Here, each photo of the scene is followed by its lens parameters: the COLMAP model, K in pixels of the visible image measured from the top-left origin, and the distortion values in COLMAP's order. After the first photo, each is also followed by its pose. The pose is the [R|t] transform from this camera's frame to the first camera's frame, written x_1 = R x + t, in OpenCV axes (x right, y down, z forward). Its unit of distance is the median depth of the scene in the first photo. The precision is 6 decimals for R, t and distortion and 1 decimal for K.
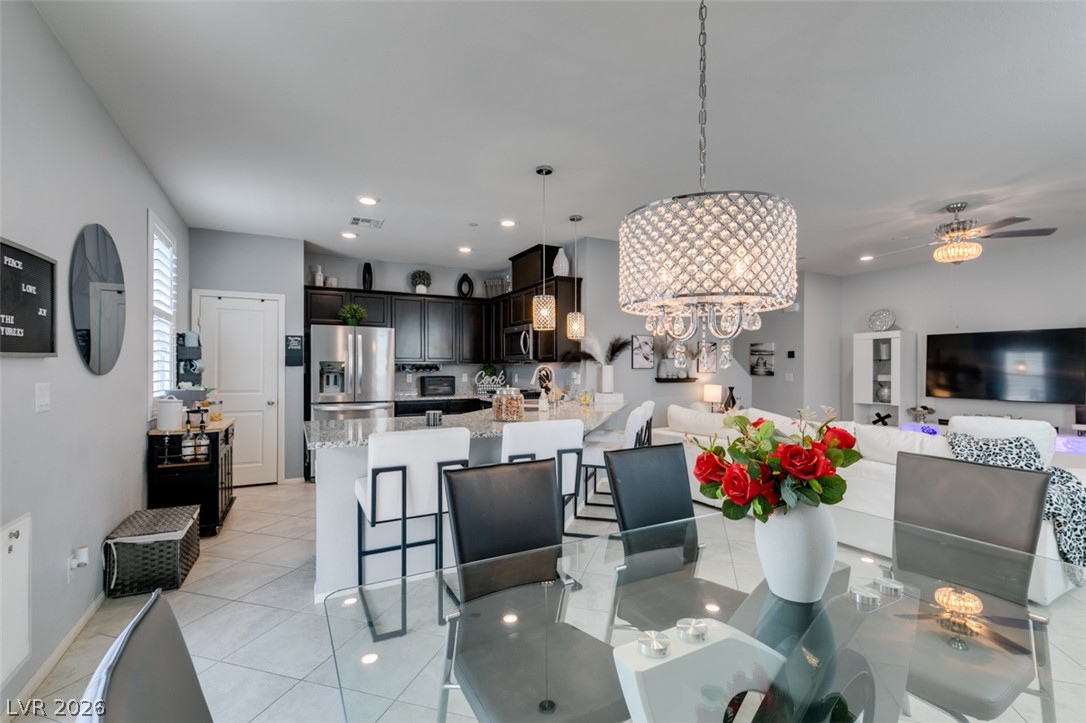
lens RADIAL K [[488.8, 0, 546.0], [0, 488.8, 363.6], [0, 0, 1]] dist [-0.001086, -0.000313]
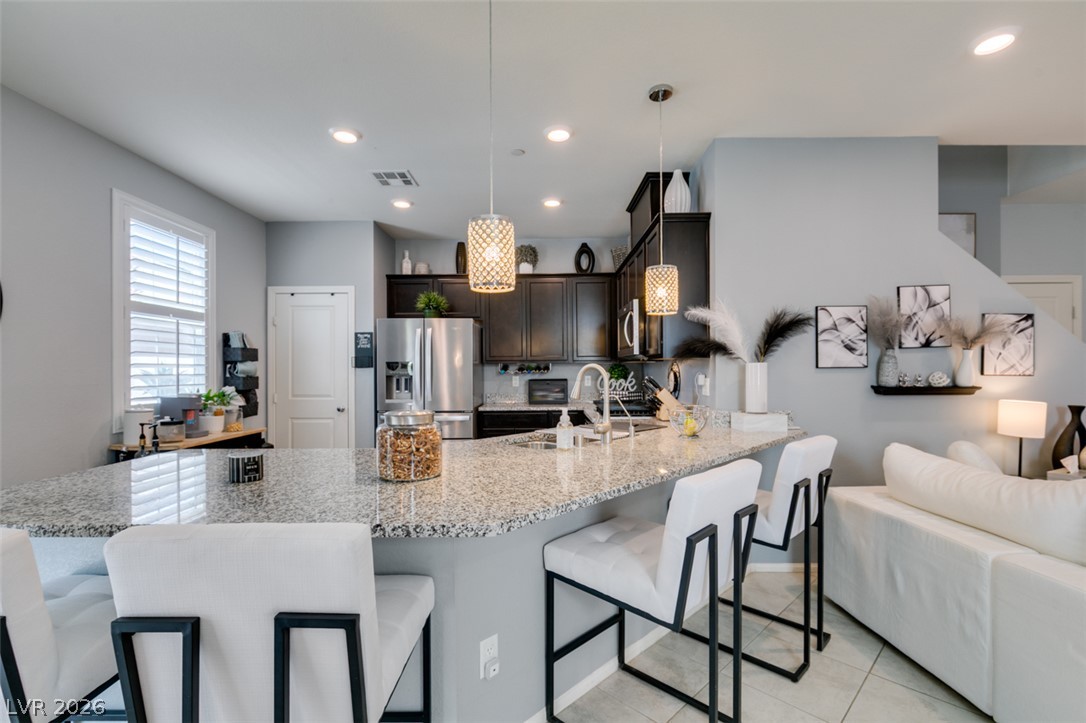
lens RADIAL K [[488.8, 0, 538.0], [0, 488.8, 367.5], [0, 0, 1]] dist [-0.001086, -0.000313]
pose [[0.876393, -0.006204, -0.481556, 0.166591], [0.011538, 0.999900, 0.008117, 0.001398], [0.481458, -0.012670, 0.876378, 0.377405]]
